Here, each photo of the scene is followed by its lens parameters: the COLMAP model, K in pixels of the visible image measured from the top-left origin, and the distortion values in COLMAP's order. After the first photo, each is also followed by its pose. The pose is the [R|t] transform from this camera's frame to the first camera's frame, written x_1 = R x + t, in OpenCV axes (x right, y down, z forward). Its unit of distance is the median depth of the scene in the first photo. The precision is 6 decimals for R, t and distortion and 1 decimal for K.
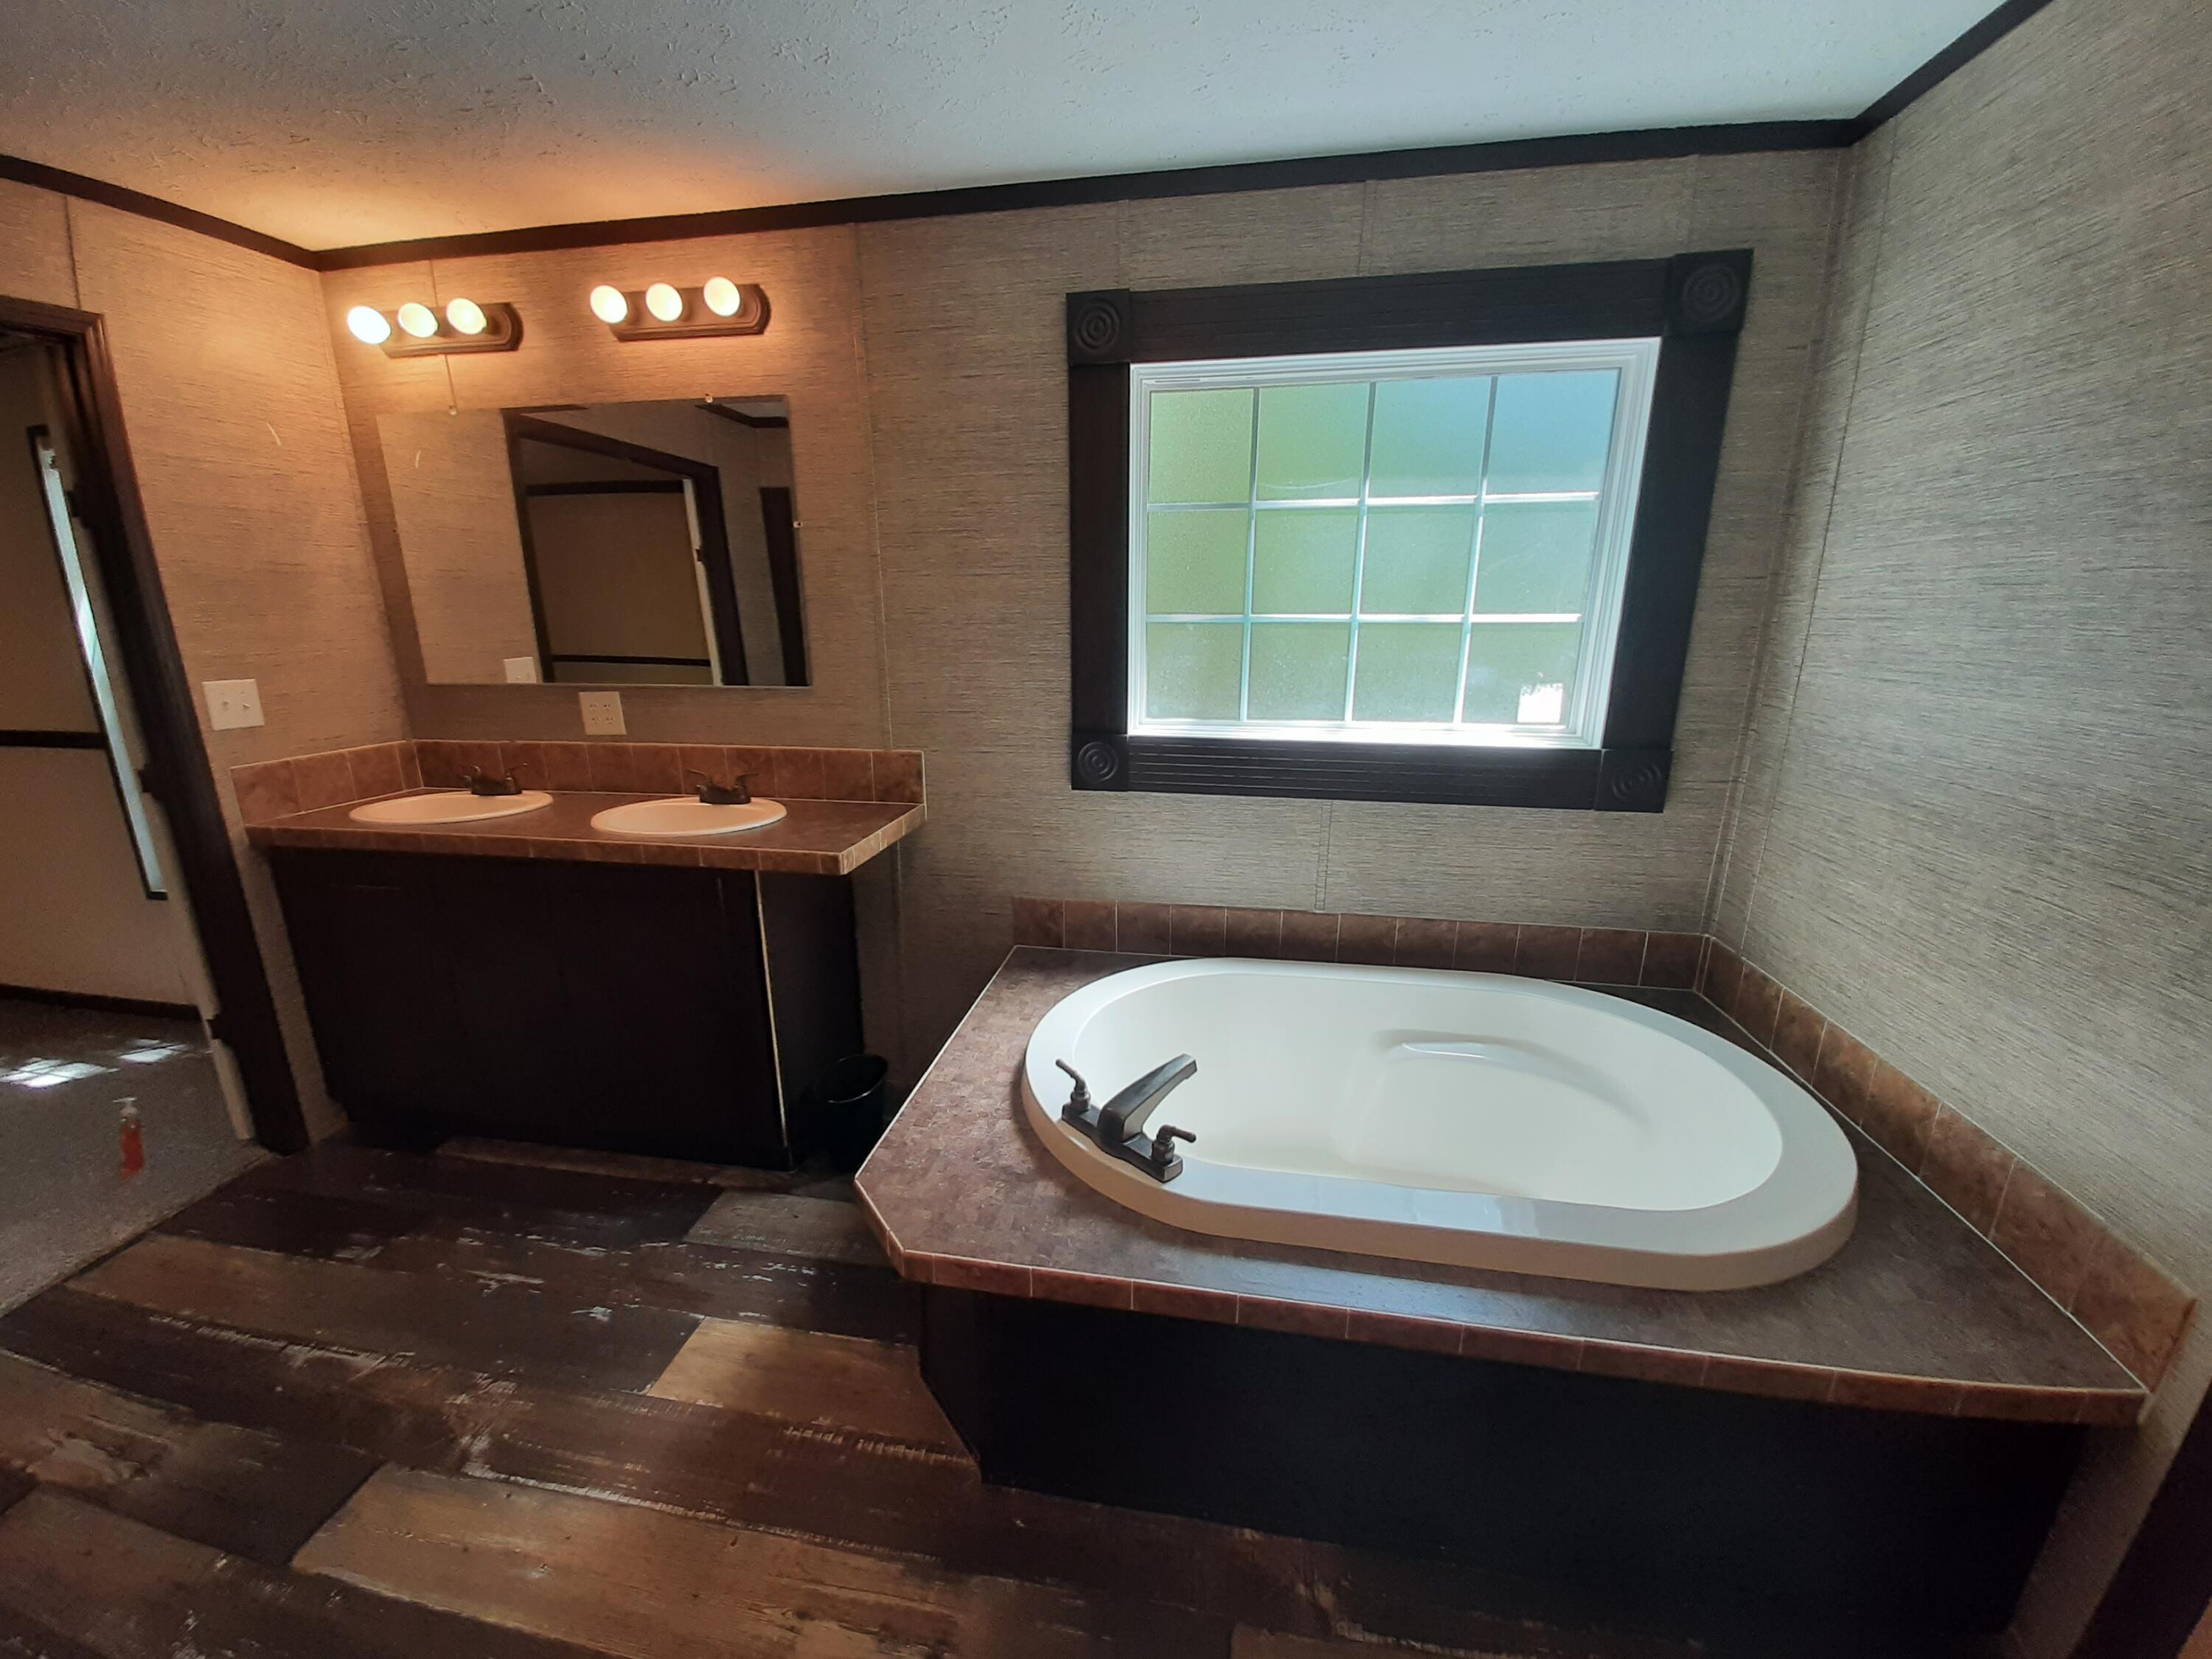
lens RADIAL K [[875.5, 0, 1100.4], [0, 875.5, 836.6], [0, 0, 1]] dist [0.001685, -0.008804]
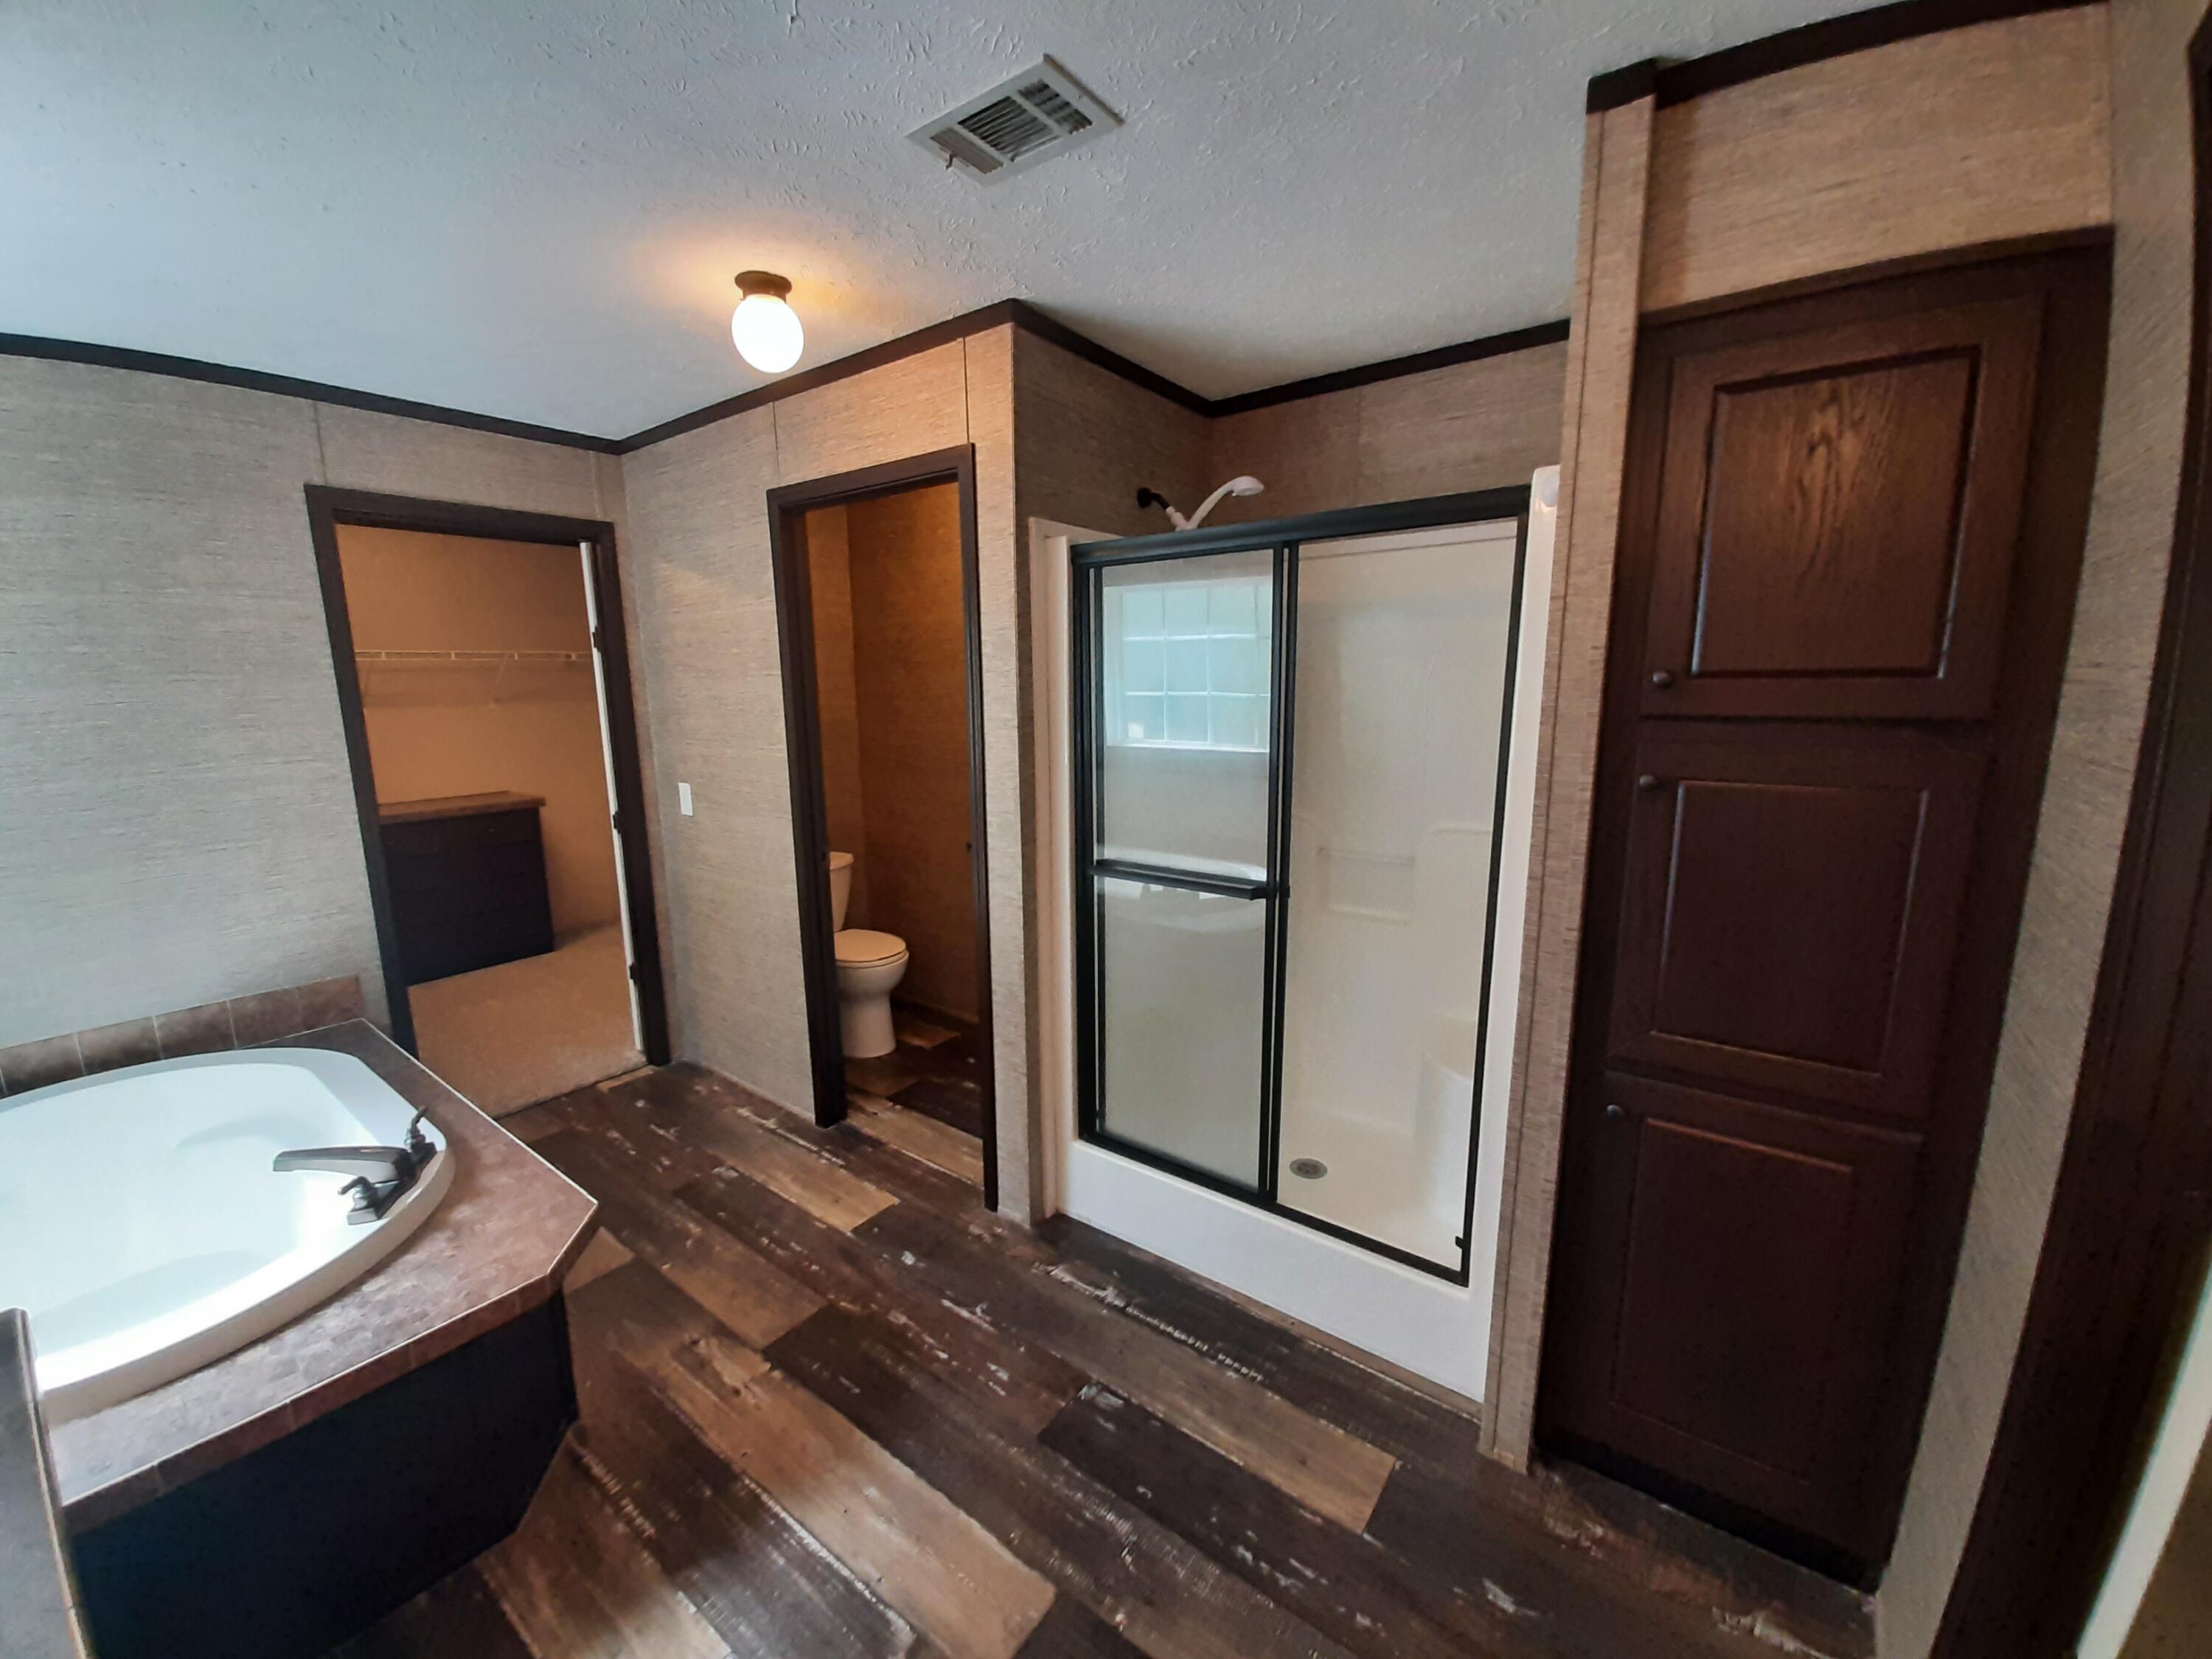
lens RADIAL K [[875.5, 0, 1091.6], [0, 875.5, 829.1], [0, 0, 1]] dist [0.001685, -0.008804]
pose [[-0.887475, -0.064536, 0.456314, -1.328633], [0.131603, 0.913428, 0.385136, -0.413084], [-0.441665, 0.401851, -0.802152, 1.374962]]
